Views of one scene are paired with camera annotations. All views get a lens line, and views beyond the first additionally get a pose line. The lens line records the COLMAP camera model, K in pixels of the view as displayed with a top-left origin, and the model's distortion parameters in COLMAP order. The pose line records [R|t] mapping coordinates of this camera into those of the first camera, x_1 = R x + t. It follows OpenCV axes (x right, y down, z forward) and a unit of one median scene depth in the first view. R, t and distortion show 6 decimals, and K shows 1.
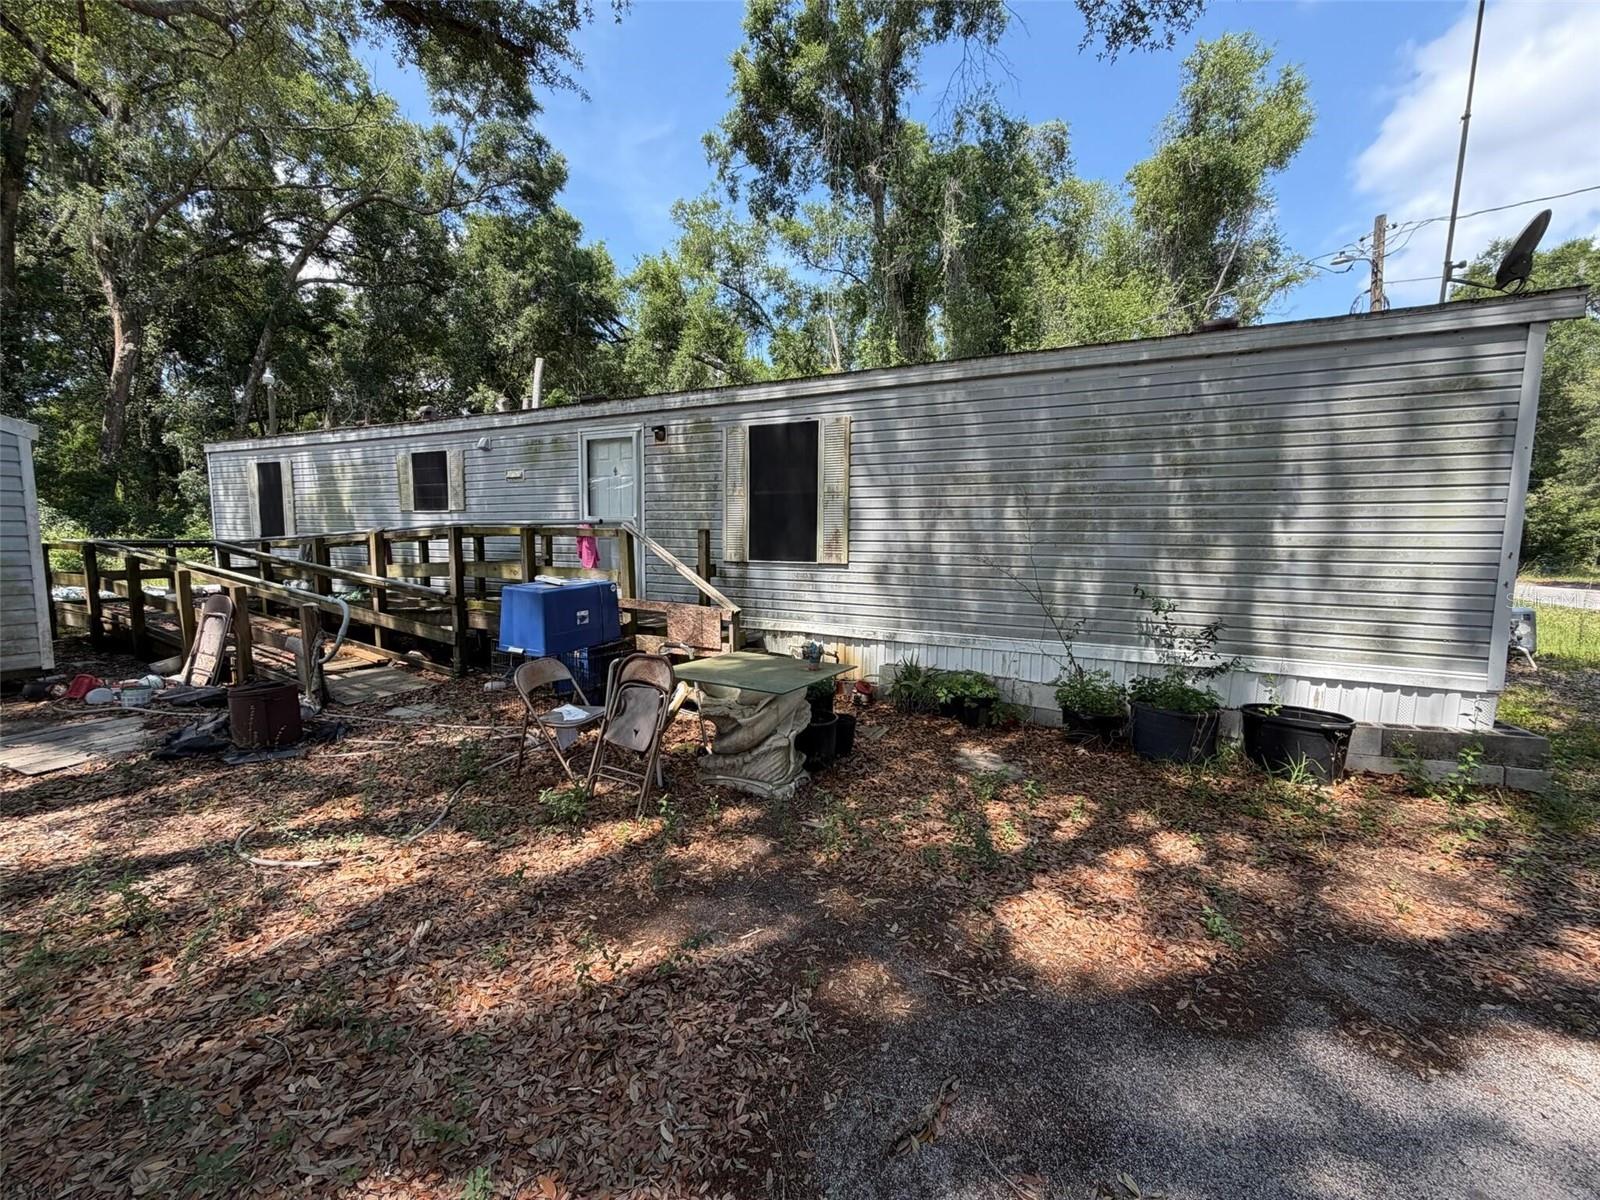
lens RADIAL K [[636.3, 0, 800.0], [0, 636.3, 600.0], [0, 0, 1]] dist [-0.000071, 0.000144]
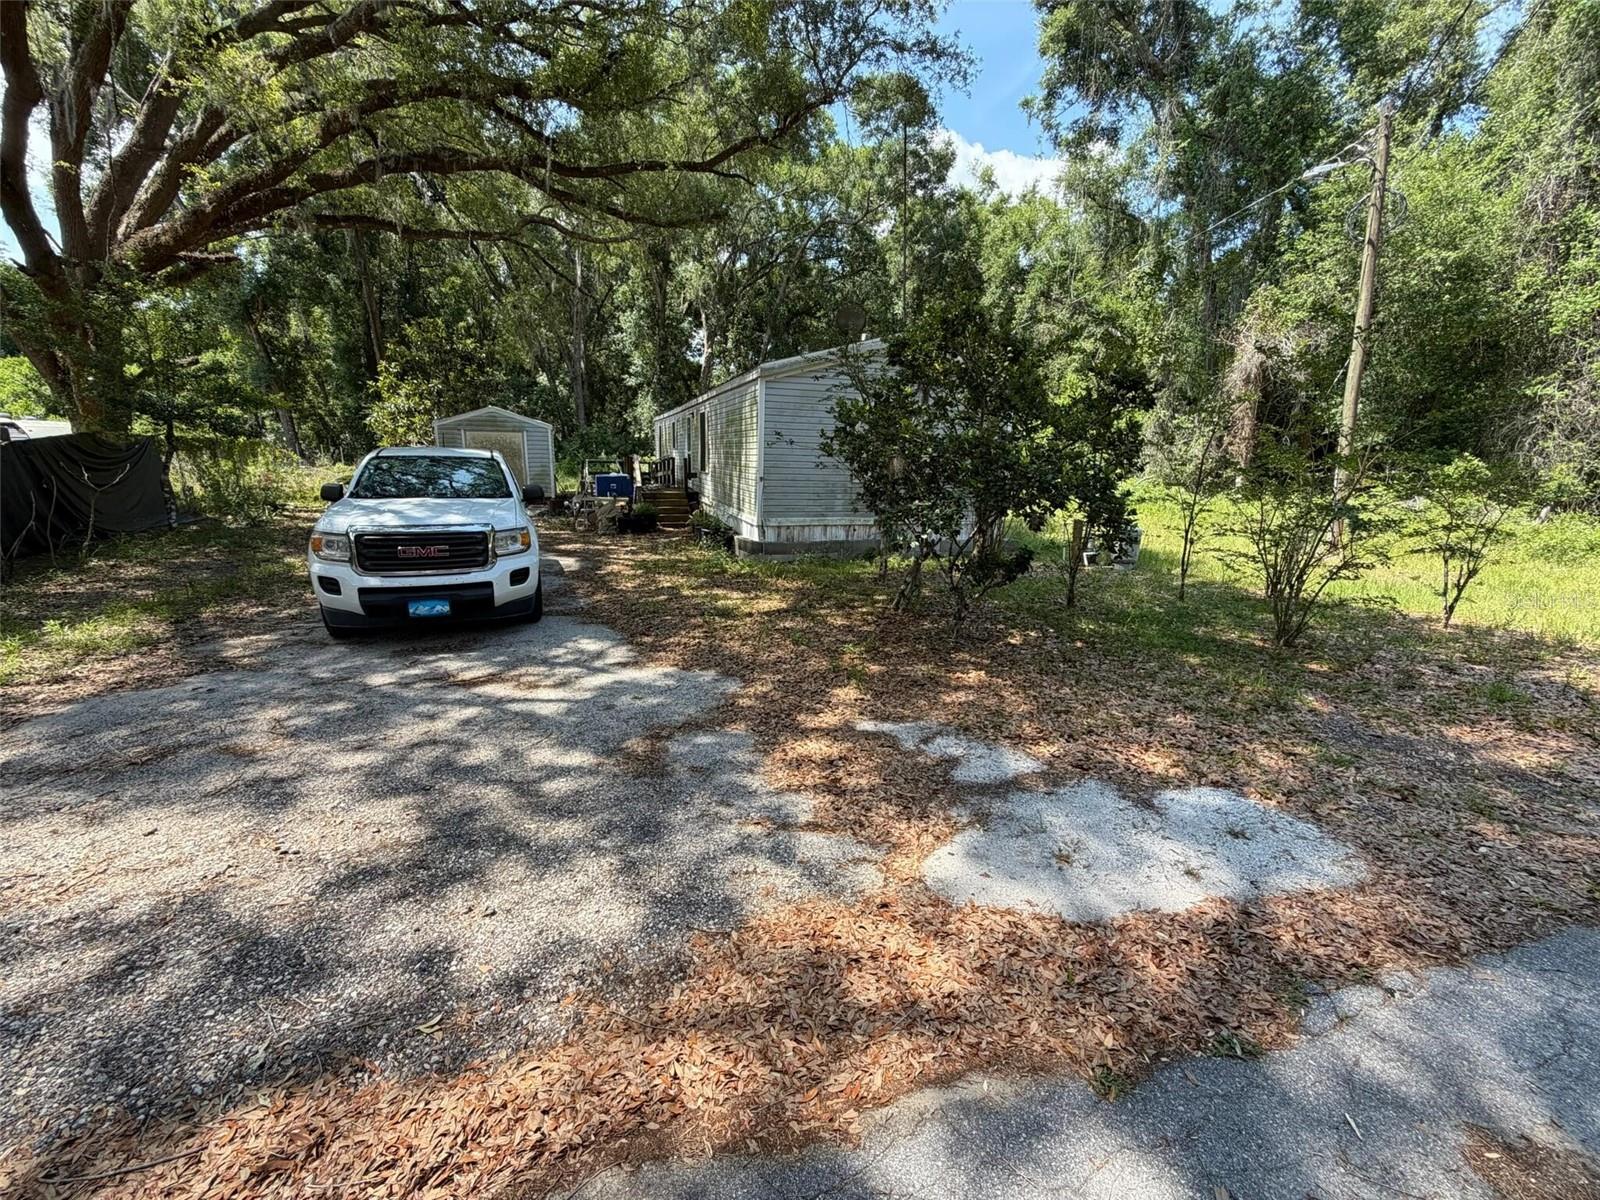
lens RADIAL K [[638.4, 0, 800.0], [0, 638.4, 600.0], [0, 0, 1]] dist [-0.000690, -0.000182]
pose [[0.699181, 0.160811, -0.696625, 0.897756], [-0.081006, 0.985920, 0.146289, 0.015130], [0.710341, -0.045851, 0.702363, -0.198333]]
